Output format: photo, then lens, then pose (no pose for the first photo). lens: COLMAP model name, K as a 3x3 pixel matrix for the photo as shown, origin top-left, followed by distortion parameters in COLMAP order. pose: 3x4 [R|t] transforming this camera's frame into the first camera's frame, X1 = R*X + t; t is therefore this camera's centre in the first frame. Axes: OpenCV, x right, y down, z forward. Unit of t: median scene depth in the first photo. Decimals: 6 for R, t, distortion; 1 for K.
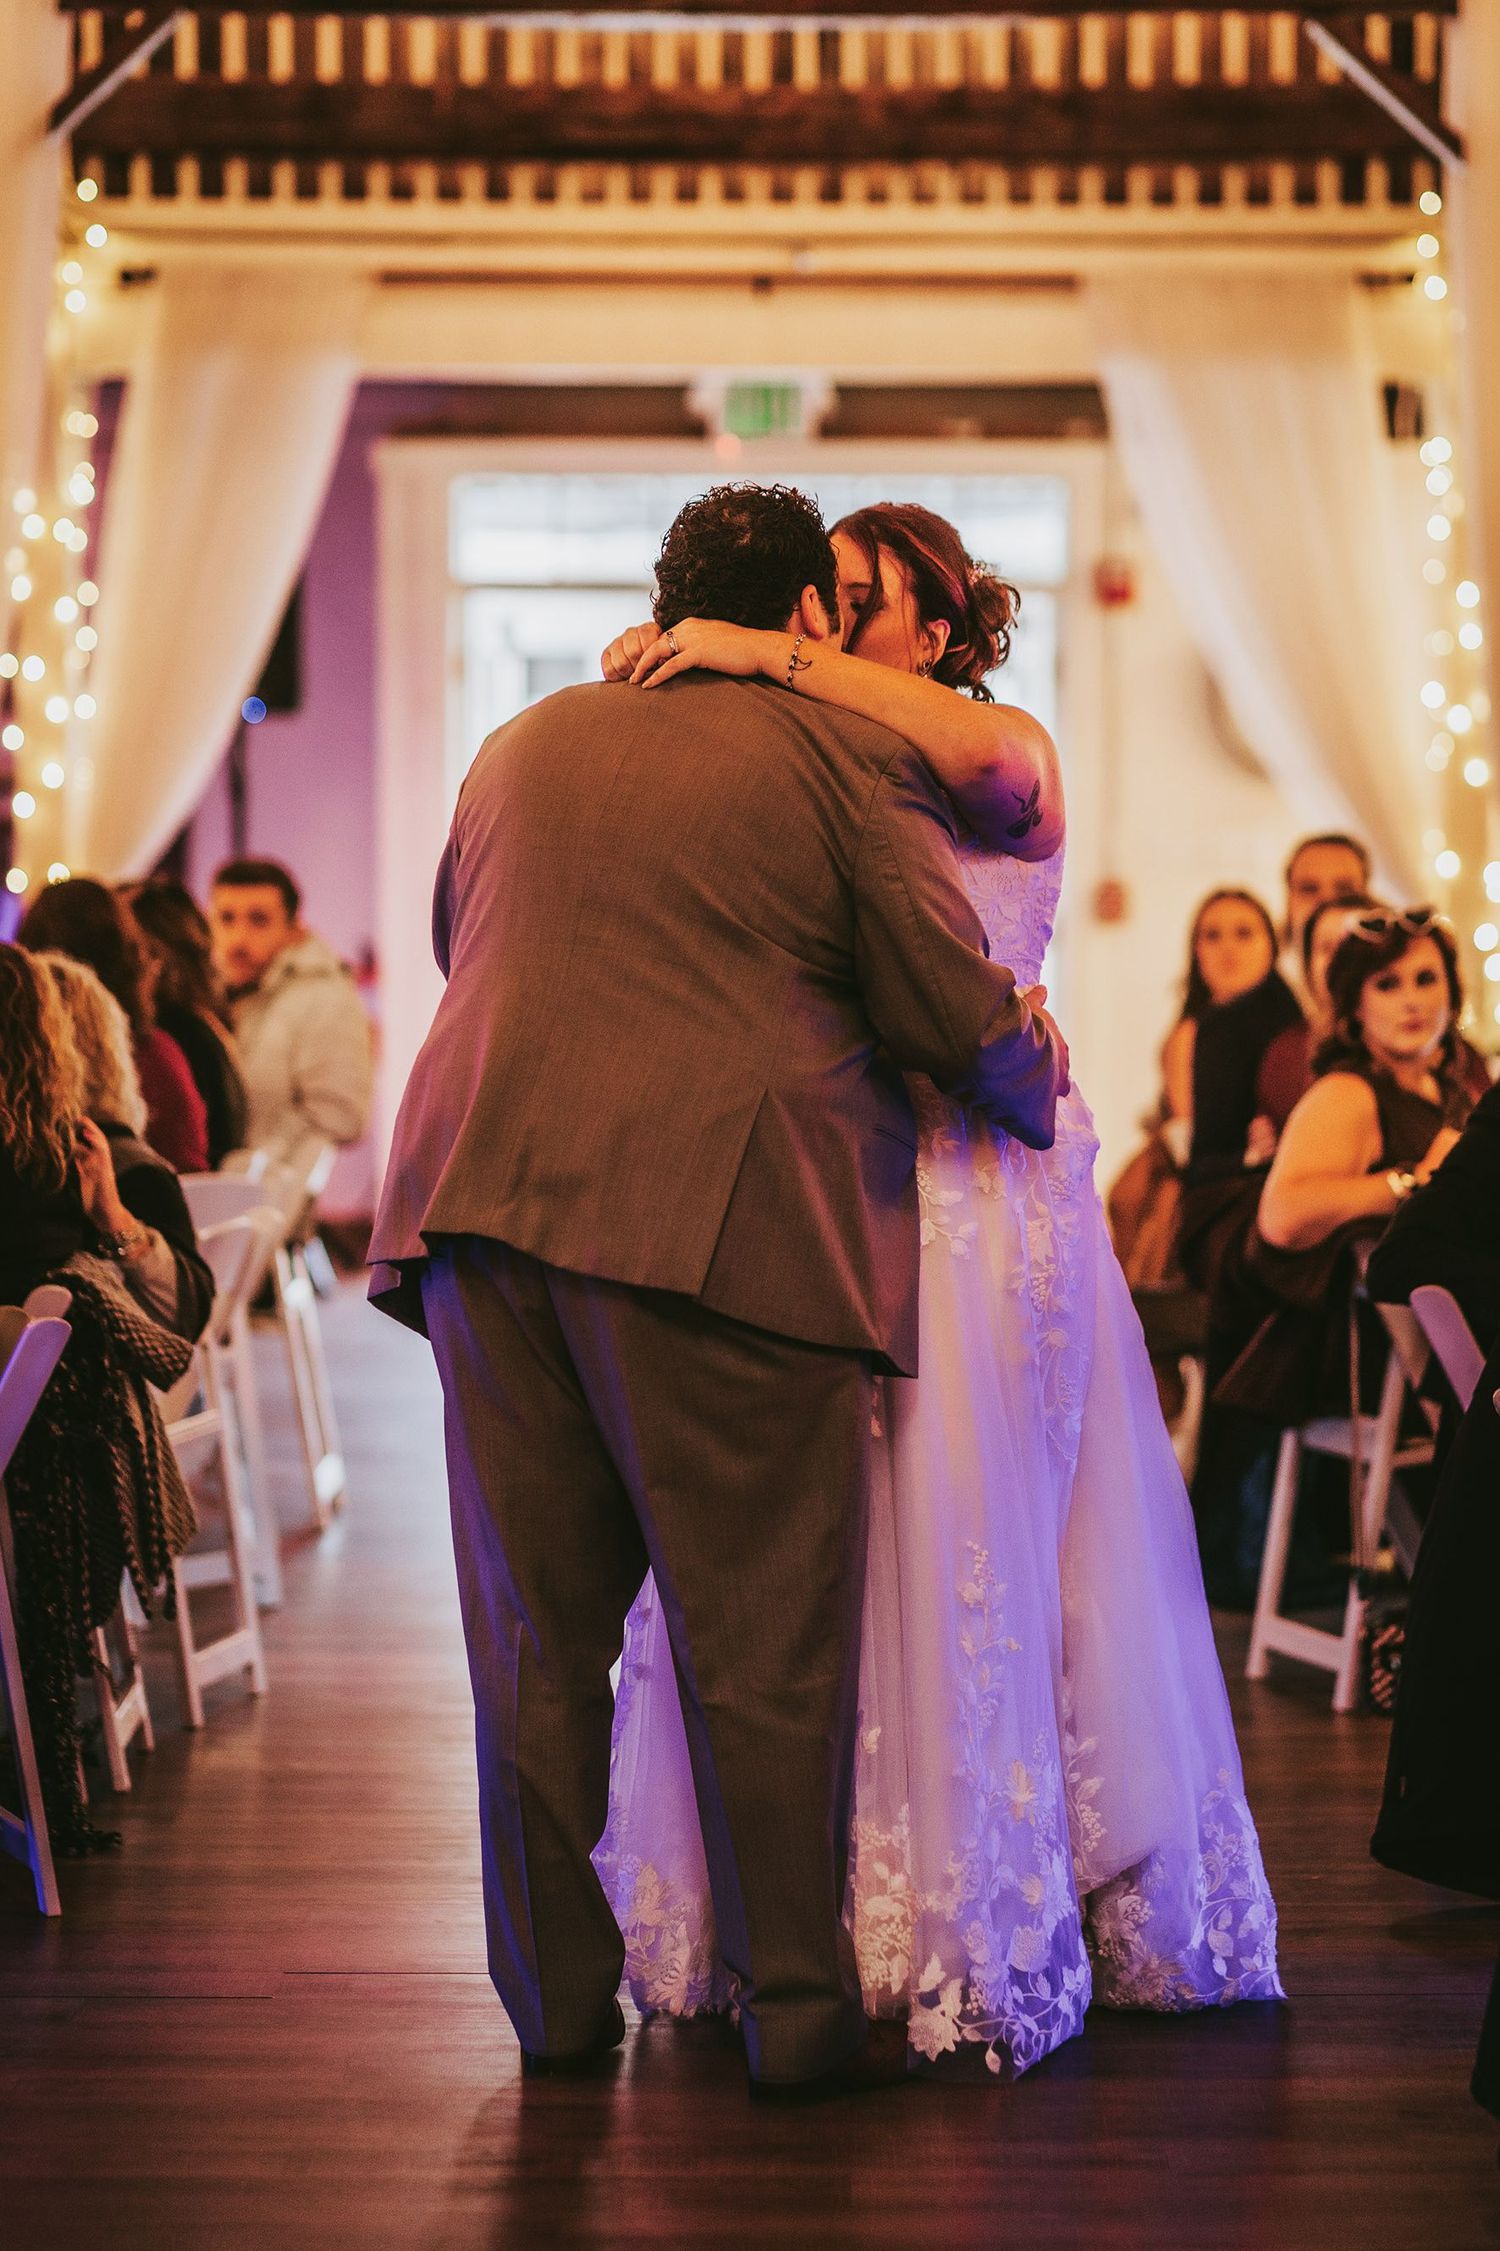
lens RADIAL K [[5919.4, 0, 750.0], [0, 5919.4, 1125.5], [0, 0, 1]] dist [0.154188, 0.320249]
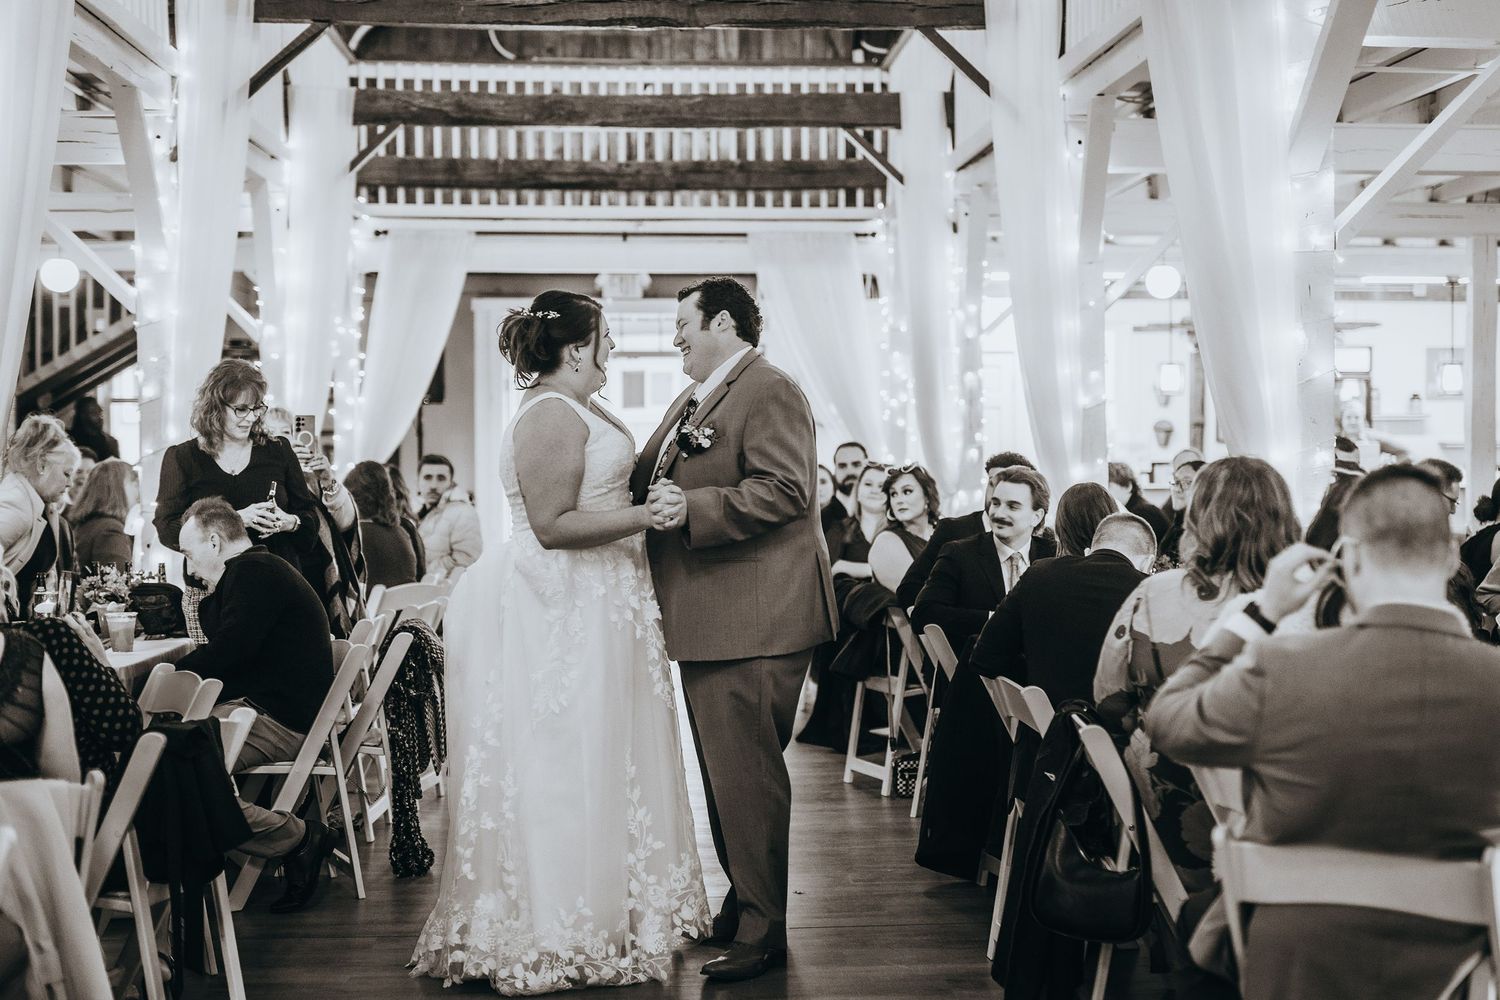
lens RADIAL K [[2149.9, 0, 750.0], [0, 2149.9, 500.0], [0, 0, 1]] dist [0.001516, 0.106721]
pose [[0.997428, -0.006098, 0.071412, -0.011219], [0.008145, 0.999563, -0.028400, 0.000408], [-0.071207, 0.028909, 0.997043, 0.065576]]
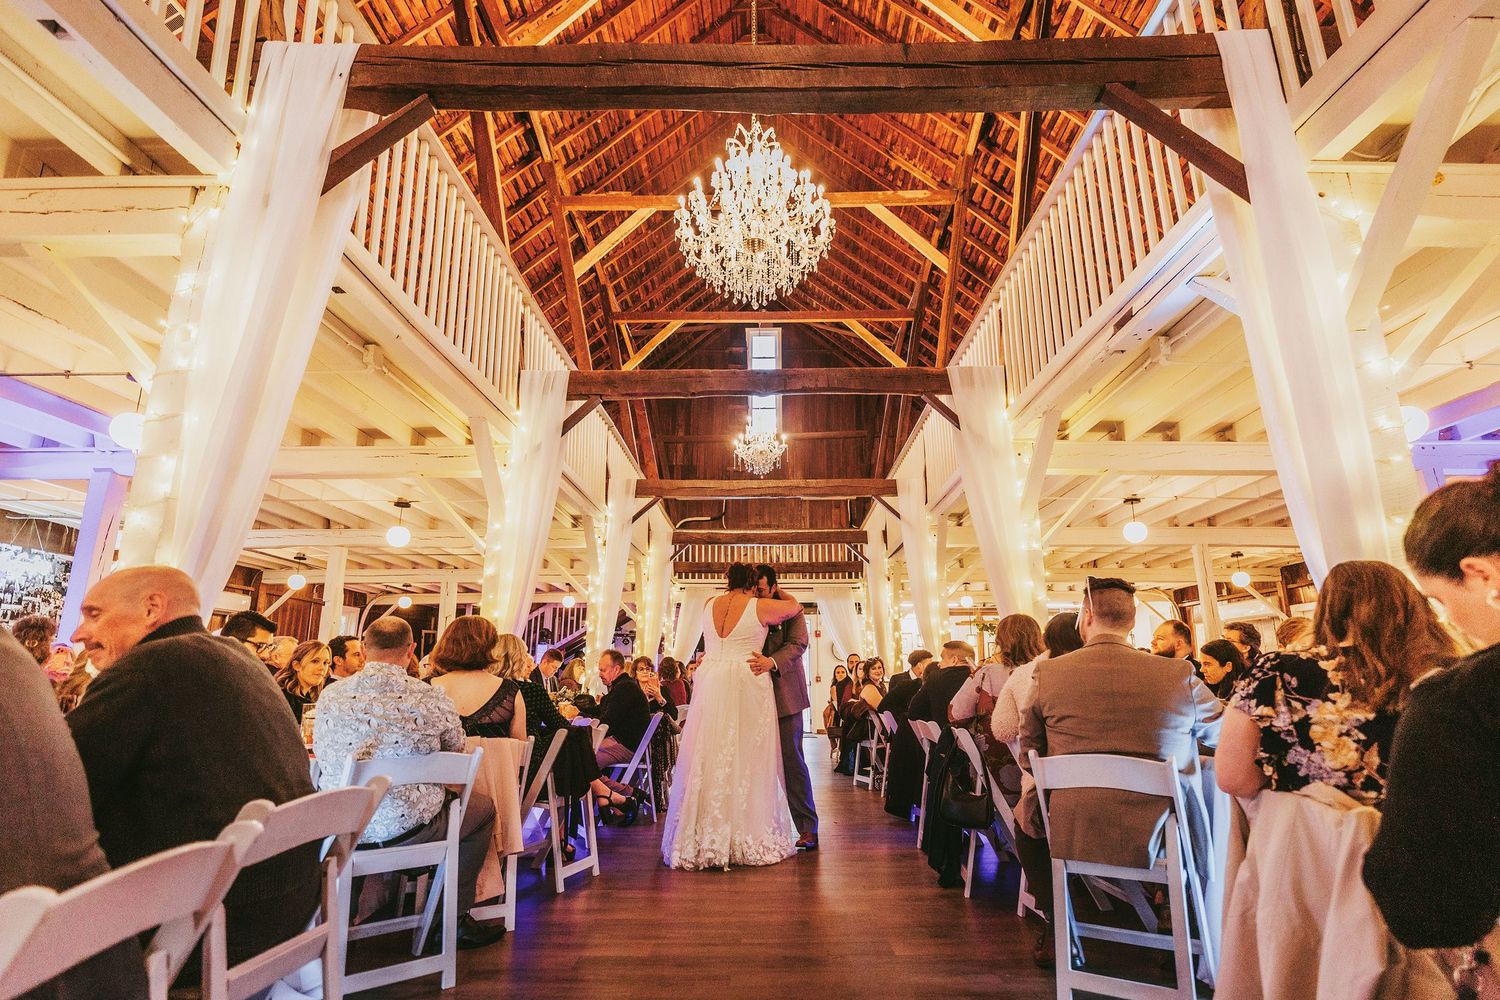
lens RADIAL K [[739.4, 0, 758.4], [0, 739.4, 515.8], [0, 0, 1]] dist [0.000931, -0.000183]
pose [[0.999986, -0.002400, -0.004675, -0.006332], [0.001002, 0.960353, -0.278786, 0.023348], [0.005159, 0.278777, 0.960342, 0.112709]]
